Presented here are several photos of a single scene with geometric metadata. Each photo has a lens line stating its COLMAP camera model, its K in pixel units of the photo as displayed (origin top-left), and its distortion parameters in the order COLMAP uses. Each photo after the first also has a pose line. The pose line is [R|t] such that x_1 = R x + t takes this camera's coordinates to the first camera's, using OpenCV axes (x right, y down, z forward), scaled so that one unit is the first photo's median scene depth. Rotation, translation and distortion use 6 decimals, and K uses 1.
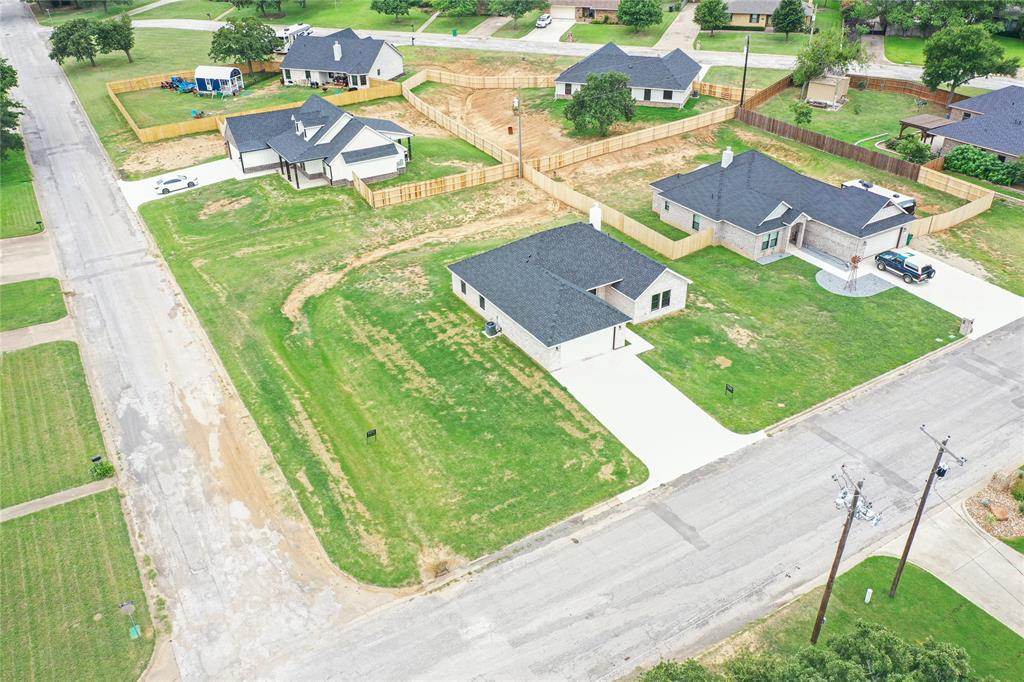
lens RADIAL K [[803.3, 0, 510.4], [0, 803.3, 341.7], [0, 0, 1]] dist [0.009949, 0.000423]
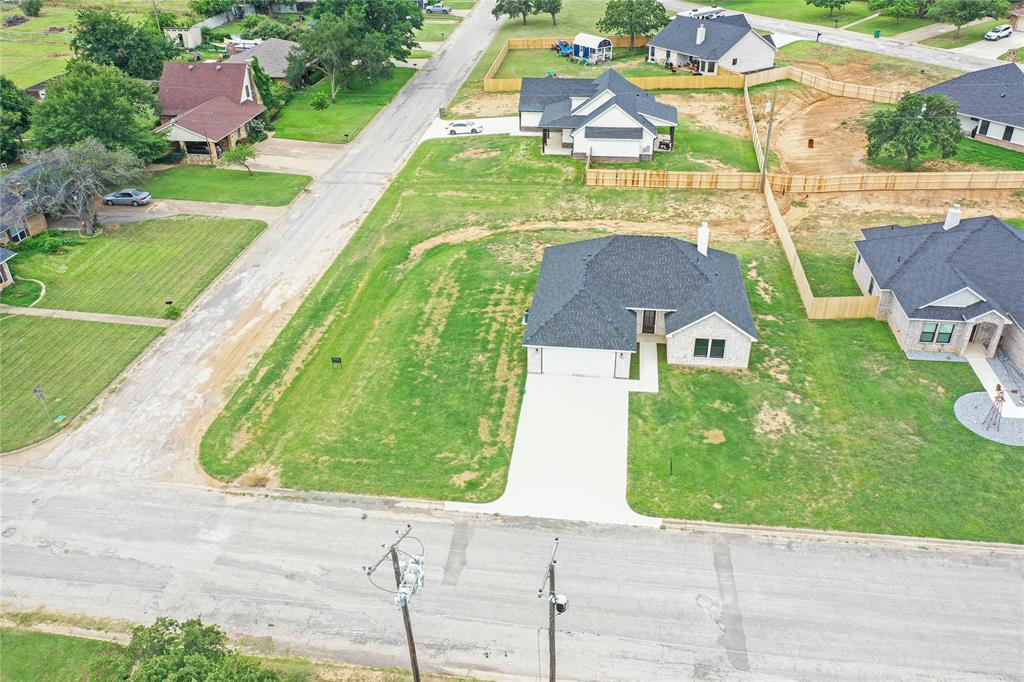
lens RADIAL K [[803.3, 0, 510.5], [0, 803.3, 341.7], [0, 0, 1]] dist [0.009949, 0.000423]
pose [[0.778917, 0.324652, -0.536553, 0.448941], [-0.318105, 0.941872, 0.108103, -0.077851], [0.540460, 0.086478, 0.836913, 0.167661]]
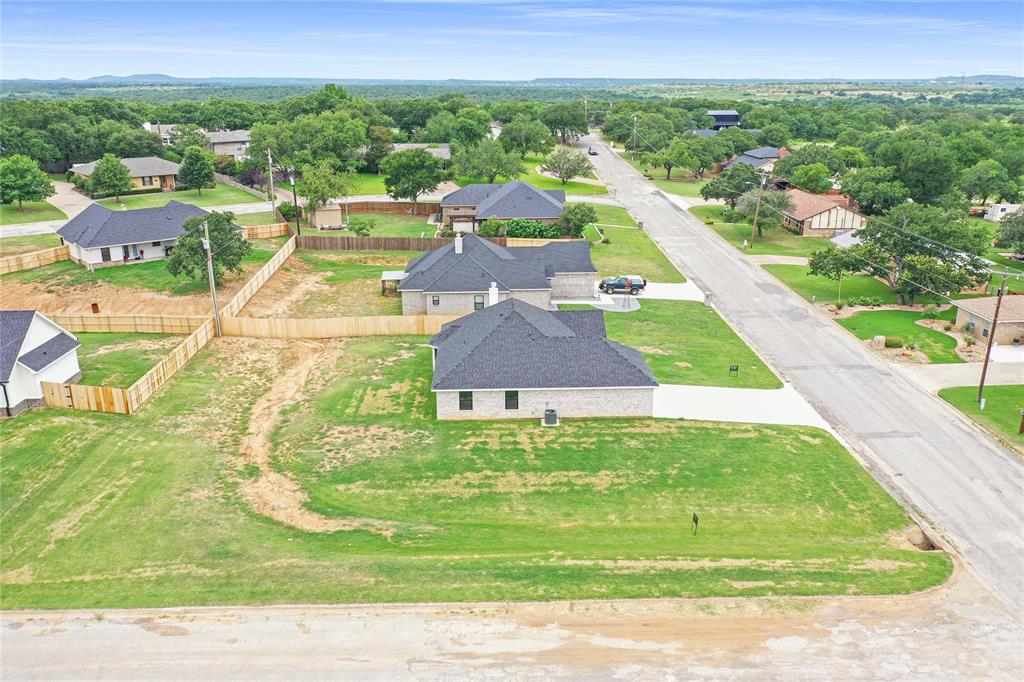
lens RADIAL K [[803.3, 0, 512.5], [0, 803.3, 340.1], [0, 0, 1]] dist [0.009949, 0.000423]
pose [[0.488808, -0.252394, 0.835084, -0.700451], [0.444446, 0.895743, 0.010575, -0.110352], [-0.750690, 0.365980, 0.550022, 0.475959]]
